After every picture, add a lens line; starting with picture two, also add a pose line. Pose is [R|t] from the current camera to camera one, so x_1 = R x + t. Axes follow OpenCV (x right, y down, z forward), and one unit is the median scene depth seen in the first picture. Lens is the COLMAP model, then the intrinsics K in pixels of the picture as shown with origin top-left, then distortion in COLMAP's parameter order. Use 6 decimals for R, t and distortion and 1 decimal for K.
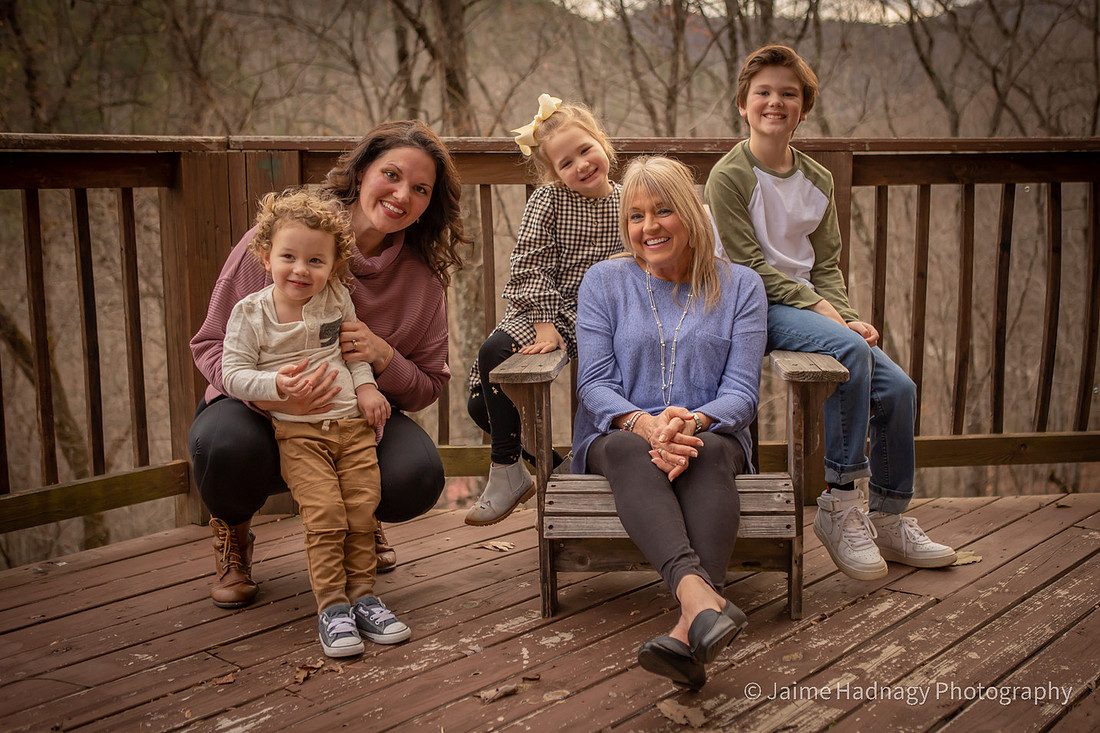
lens RADIAL K [[1236.4, 0, 602.7], [0, 1236.4, 371.7], [0, 0, 1]] dist [-0.025900, 0.000000]
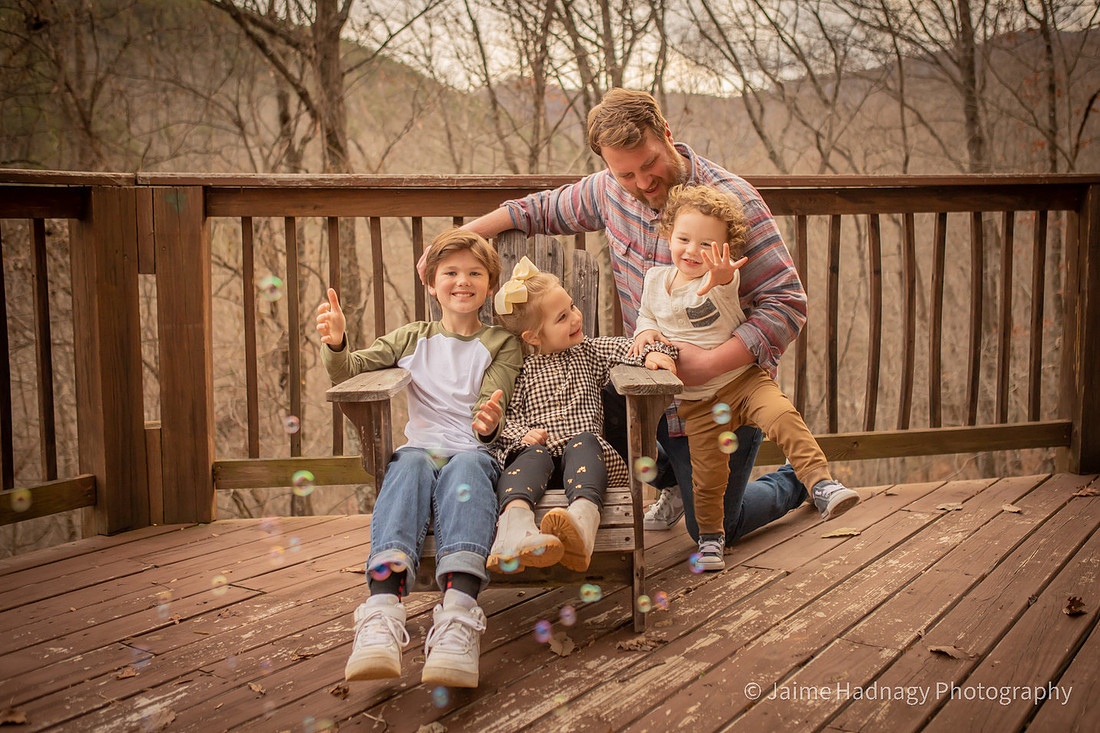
lens RADIAL K [[1145.6, 0, 602.0], [0, 1145.6, 331.1], [0, 0, 1]] dist [-0.031570, 0.000000]
pose [[0.993231, -0.014330, 0.115272, -0.004677], [0.022821, 0.997094, -0.072681, 0.010694], [-0.113895, 0.074820, 0.990671, -0.011288]]
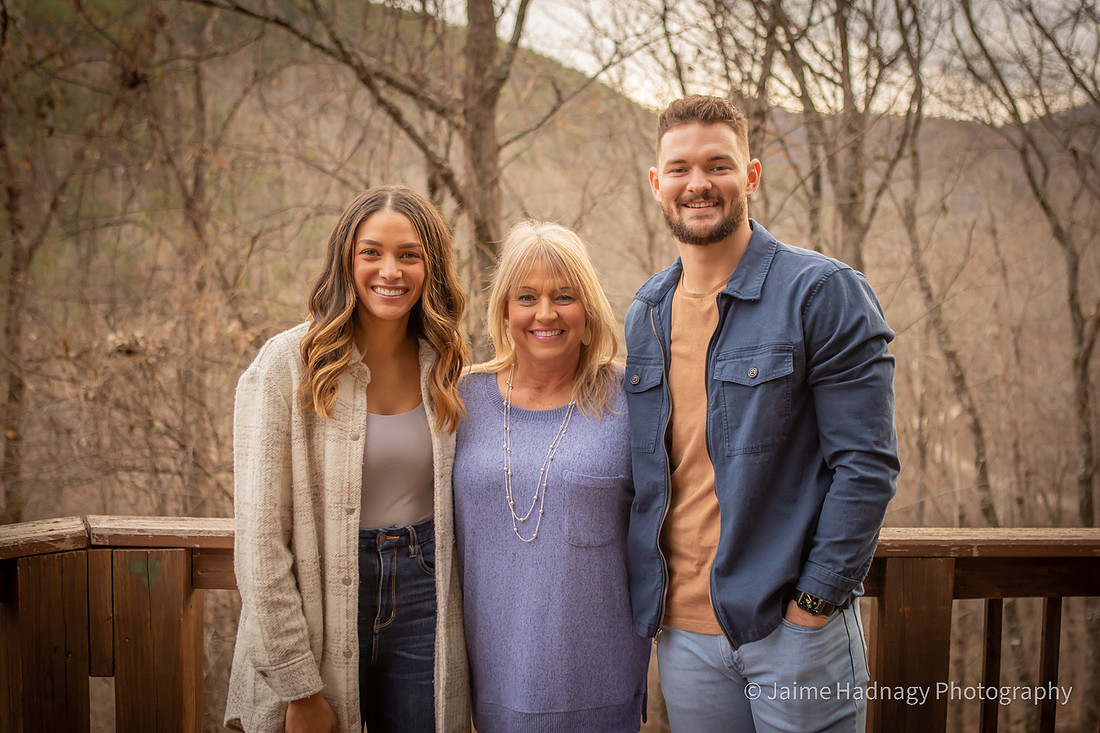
lens RADIAL K [[1363.5, 0, 649.3], [0, 1363.5, 373.6], [0, 0, 1]] dist [-0.040927, 0.000000]
pose [[0.999533, 0.023248, -0.019830, 0.013813], [-0.024445, 0.997752, -0.062404, -0.084171], [0.018335, 0.062859, 0.997854, 0.072157]]
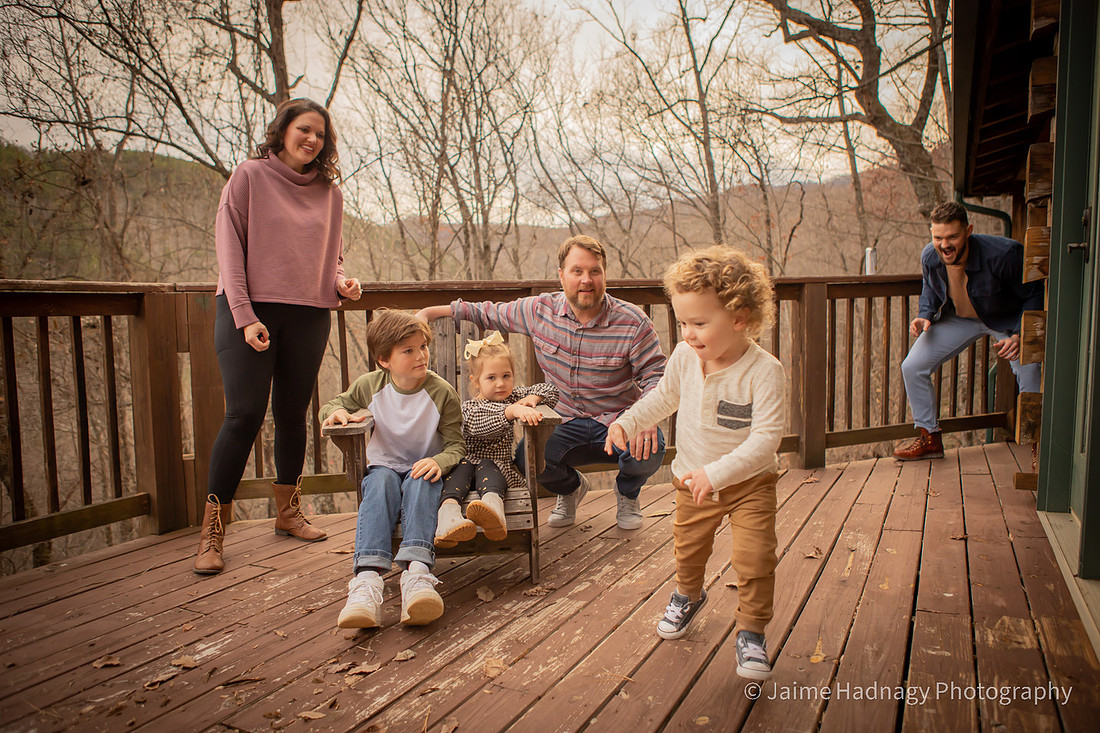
lens RADIAL K [[775.4, 0, 558.5], [0, 775.4, 366.5], [0, 0, 1]] dist [-0.090047, 0.049129]
pose [[0.973753, -0.033305, 0.225158, -0.016864], [0.055494, 0.994123, -0.092951, 0.011423], [-0.220739, 0.103006, 0.969878, -0.013861]]
